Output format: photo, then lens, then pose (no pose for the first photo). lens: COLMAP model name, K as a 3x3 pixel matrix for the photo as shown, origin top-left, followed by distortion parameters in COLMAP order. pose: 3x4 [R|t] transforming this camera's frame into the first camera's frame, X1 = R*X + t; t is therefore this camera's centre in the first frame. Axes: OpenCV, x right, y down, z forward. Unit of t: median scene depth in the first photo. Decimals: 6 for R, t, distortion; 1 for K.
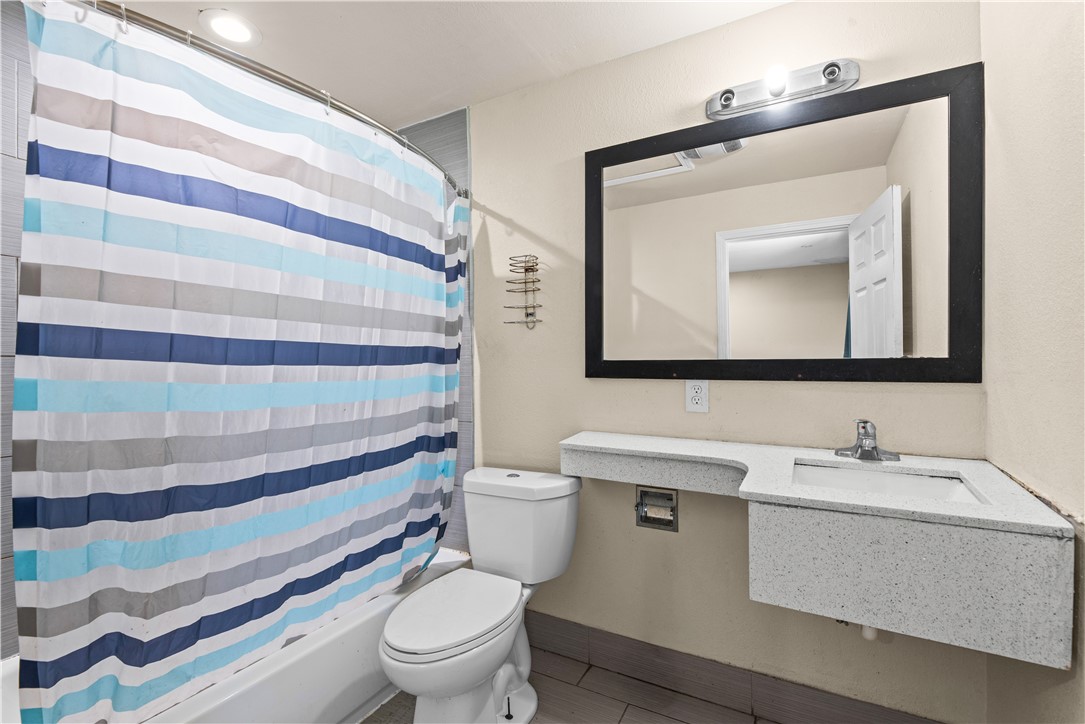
lens RADIAL K [[479.2, 0, 543.2], [0, 479.2, 359.8], [0, 0, 1]] dist [-0.002456, 0.000095]
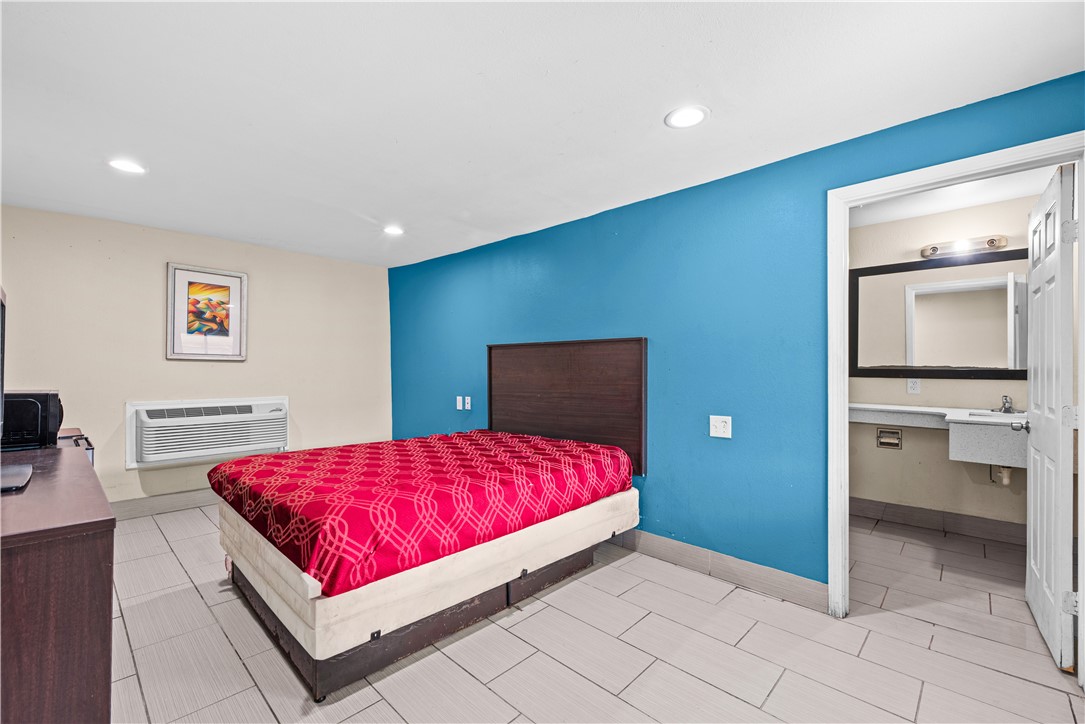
lens RADIAL K [[448.8, 0, 537.7], [0, 448.8, 369.5], [0, 0, 1]] dist [0.001662, -0.000202]
pose [[0.964147, 0.003246, -0.265350, -0.793608], [0.001258, 0.999858, 0.016802, -0.035185], [0.265367, -0.016533, 0.964006, -1.434023]]
